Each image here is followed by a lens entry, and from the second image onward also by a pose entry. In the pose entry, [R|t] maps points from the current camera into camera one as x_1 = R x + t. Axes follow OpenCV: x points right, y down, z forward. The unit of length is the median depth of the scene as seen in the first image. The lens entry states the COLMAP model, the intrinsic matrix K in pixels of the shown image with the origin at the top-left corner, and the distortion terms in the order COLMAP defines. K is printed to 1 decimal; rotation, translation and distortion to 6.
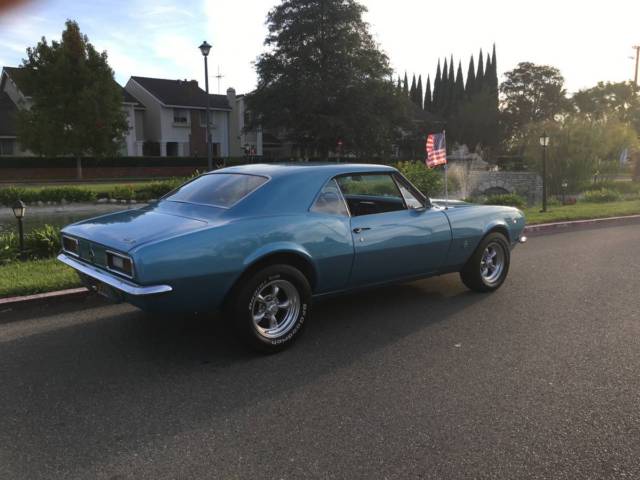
lens RADIAL K [[538.8, 0, 320.3], [0, 538.8, 242.1], [0, 0, 1]] dist [0.066998, -0.087051]
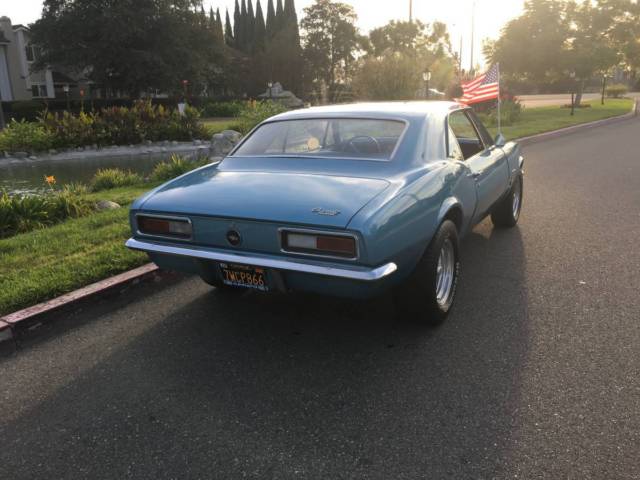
lens RADIAL K [[538.8, 0, 321.1], [0, 538.8, 240.9], [0, 0, 1]] dist [0.066998, -0.087051]
pose [[0.929972, -0.119811, 0.347559, -0.055216], [0.082748, 0.989362, 0.119644, -0.004748], [-0.358197, -0.082506, 0.929993, 0.025254]]
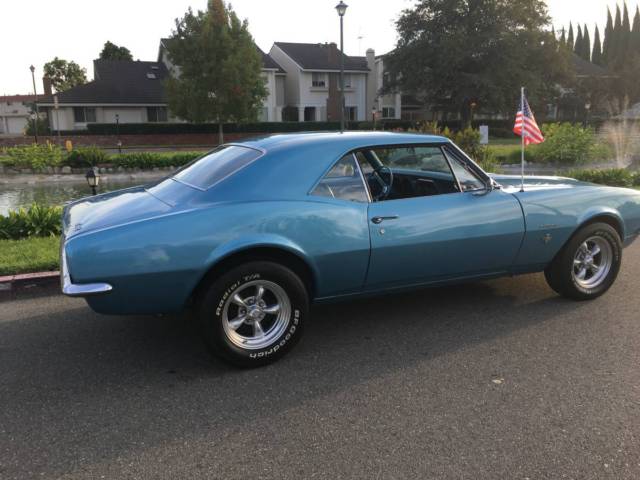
lens RADIAL K [[538.8, 0, 318.0], [0, 538.8, 241.9], [0, 0, 1]] dist [0.066998, -0.087051]
pose [[0.963508, 0.048625, -0.263227, 0.021119], [-0.031495, 0.997125, 0.068913, -0.004466], [0.265821, -0.058107, 0.962269, 0.023850]]
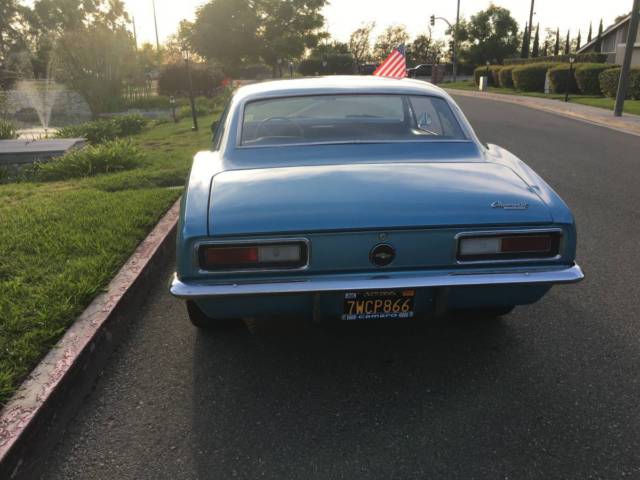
lens RADIAL K [[538.8, 0, 318.7], [0, 538.8, 240.0], [0, 0, 1]] dist [0.066998, -0.087051]
pose [[0.583600, -0.244195, 0.774455, -0.085346], [0.132672, 0.969571, 0.205741, -0.010721], [-0.801130, -0.017322, 0.598240, 0.070261]]
